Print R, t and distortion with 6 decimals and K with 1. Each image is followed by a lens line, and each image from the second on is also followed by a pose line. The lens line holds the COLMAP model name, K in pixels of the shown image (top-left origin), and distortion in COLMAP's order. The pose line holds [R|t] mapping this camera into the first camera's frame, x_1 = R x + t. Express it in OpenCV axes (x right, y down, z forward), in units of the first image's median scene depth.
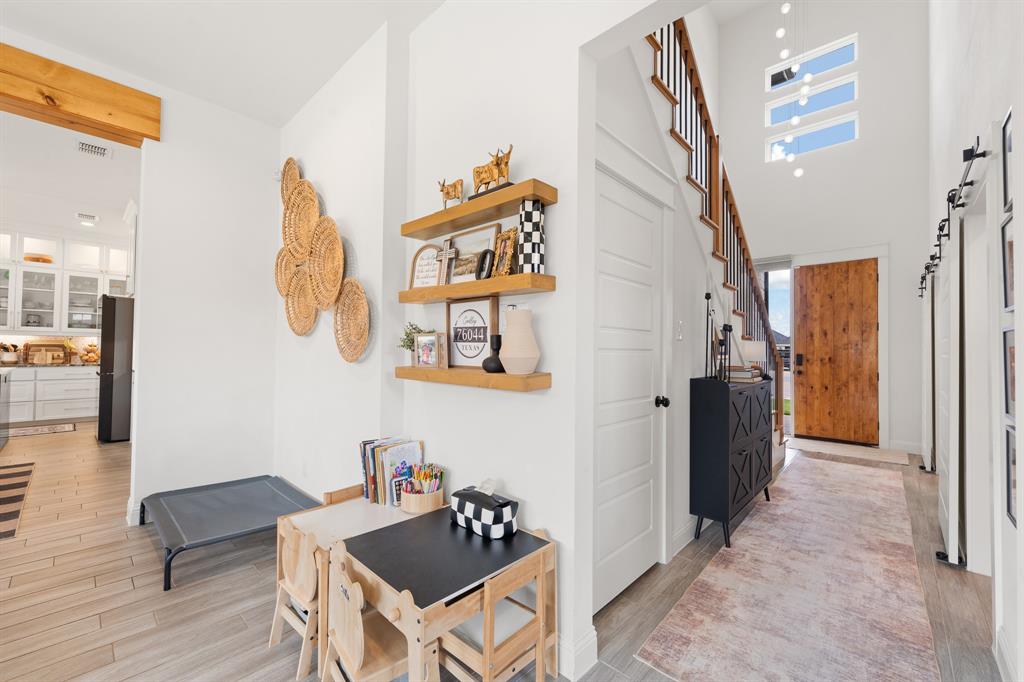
lens RADIAL K [[414.2, 0, 507.3], [0, 414.2, 343.9], [0, 0, 1]] dist [-0.002821, -0.000039]
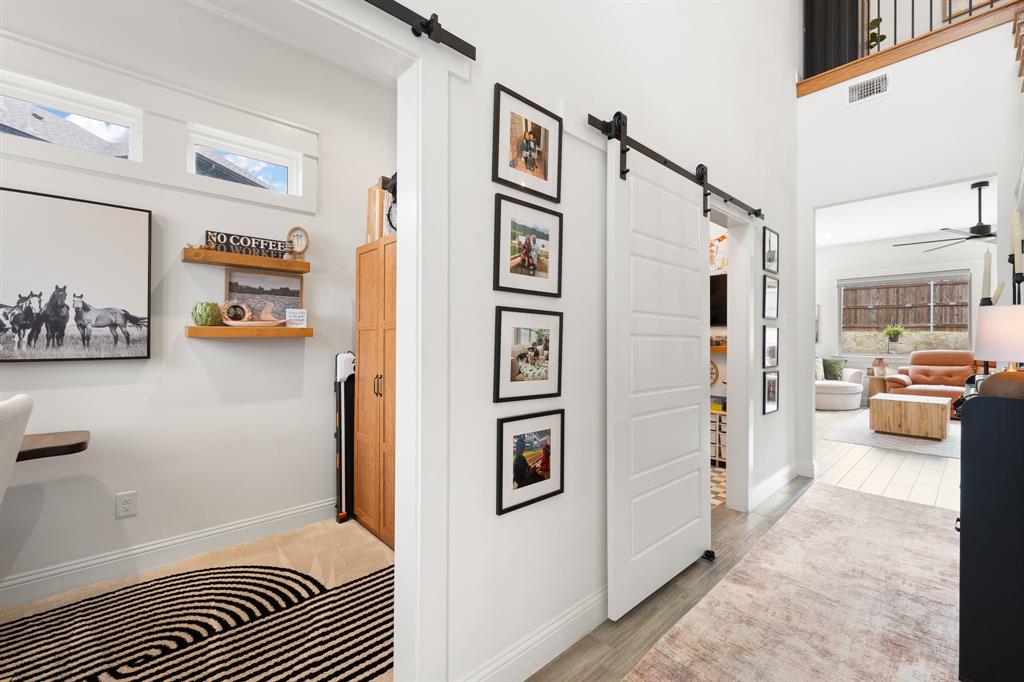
lens RADIAL K [[414.2, 0, 512.5], [0, 414.2, 342.7], [0, 0, 1]] dist [-0.002821, -0.000039]
pose [[-0.995927, -0.010469, 0.089554, 0.600961], [-0.011407, 0.999885, -0.009963, 0.018746], [-0.089439, -0.010943, -0.995932, 0.837172]]
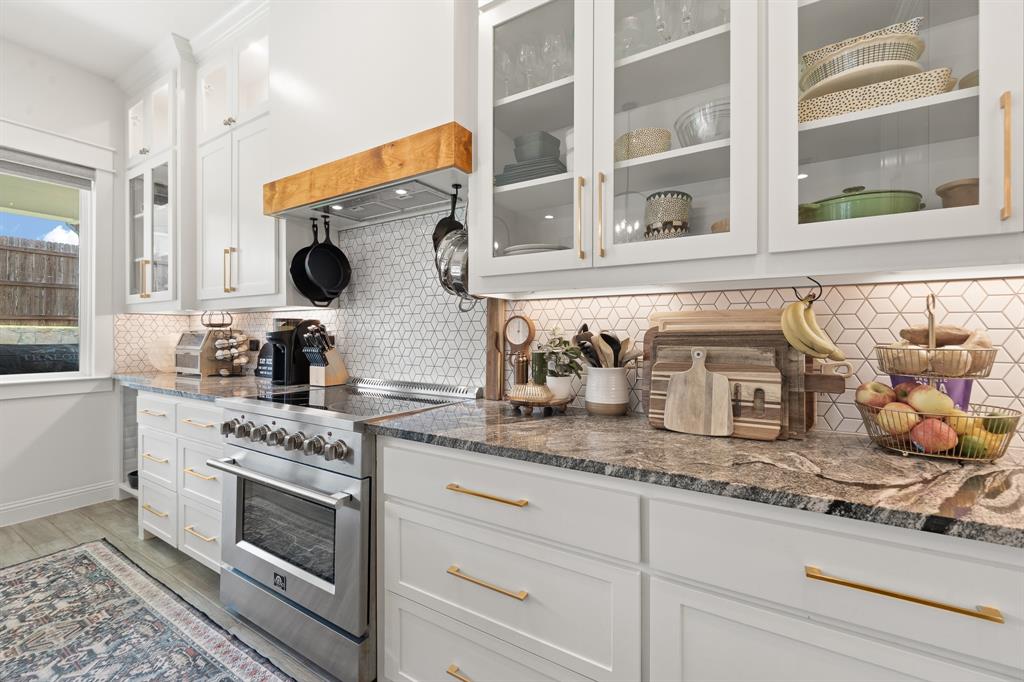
lens RADIAL K [[414.2, 0, 538.1], [0, 414.2, 333.0], [0, 0, 1]] dist [-0.002821, -0.000039]
pose [[0.240263, -0.018616, -0.970529, -1.048222], [0.016372, 0.999752, -0.015123, 0.003864], [0.970570, -0.012256, 0.240508, 0.967607]]
